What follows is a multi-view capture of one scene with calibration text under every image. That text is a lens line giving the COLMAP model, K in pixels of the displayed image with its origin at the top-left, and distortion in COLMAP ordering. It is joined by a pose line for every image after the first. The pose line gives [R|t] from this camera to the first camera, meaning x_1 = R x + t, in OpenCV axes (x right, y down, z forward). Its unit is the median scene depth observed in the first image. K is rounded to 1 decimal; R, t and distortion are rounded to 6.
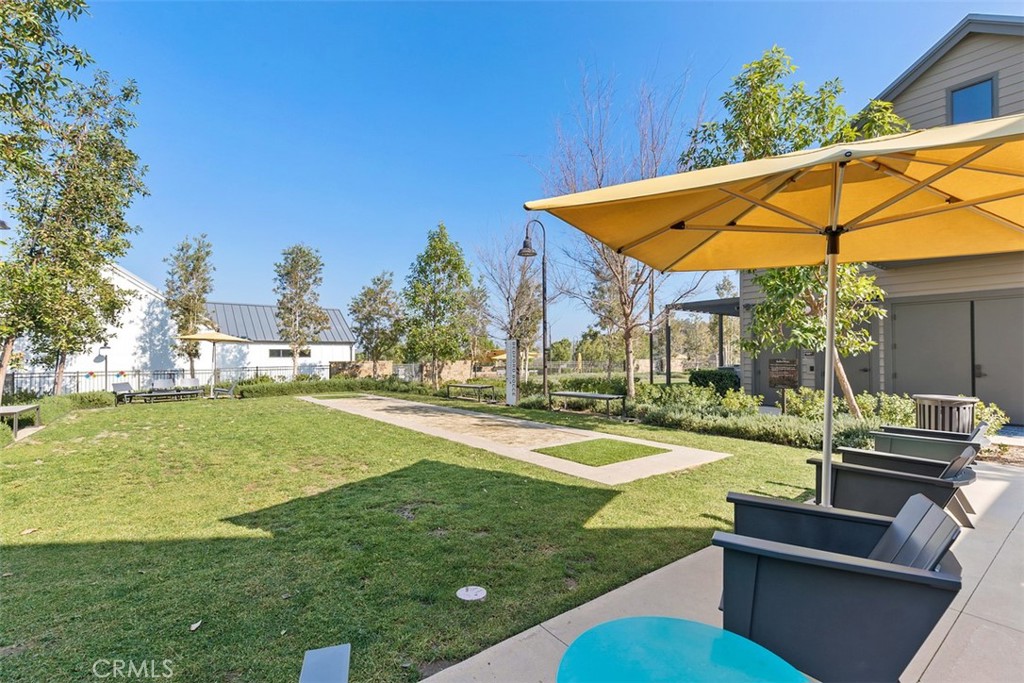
lens RADIAL K [[463.0, 0, 512.5], [0, 463.0, 355.9], [0, 0, 1]] dist [0.000331, 0.000007]
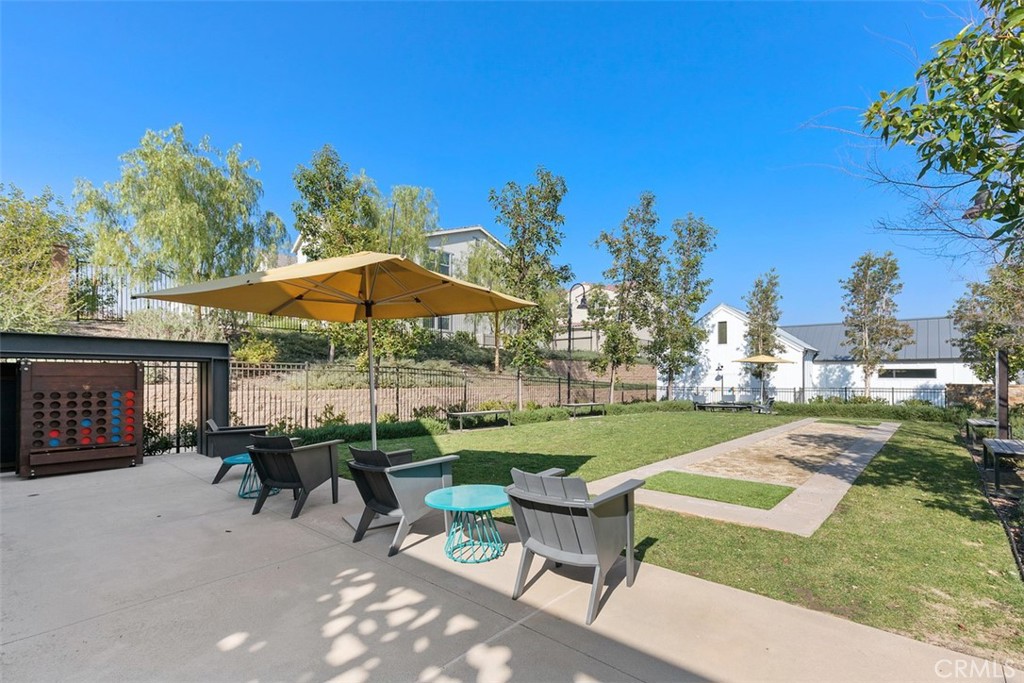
lens RADIAL K [[471.1, 0, 512.2], [0, 471.1, 374.9], [0, 0, 1]] dist [-0.000048, -0.000009]
pose [[0.199112, 0.000161, -0.979977, 0.301351], [-0.003136, 0.999995, -0.000473, 0.000148], [0.979972, 0.003167, 0.199112, 0.136273]]
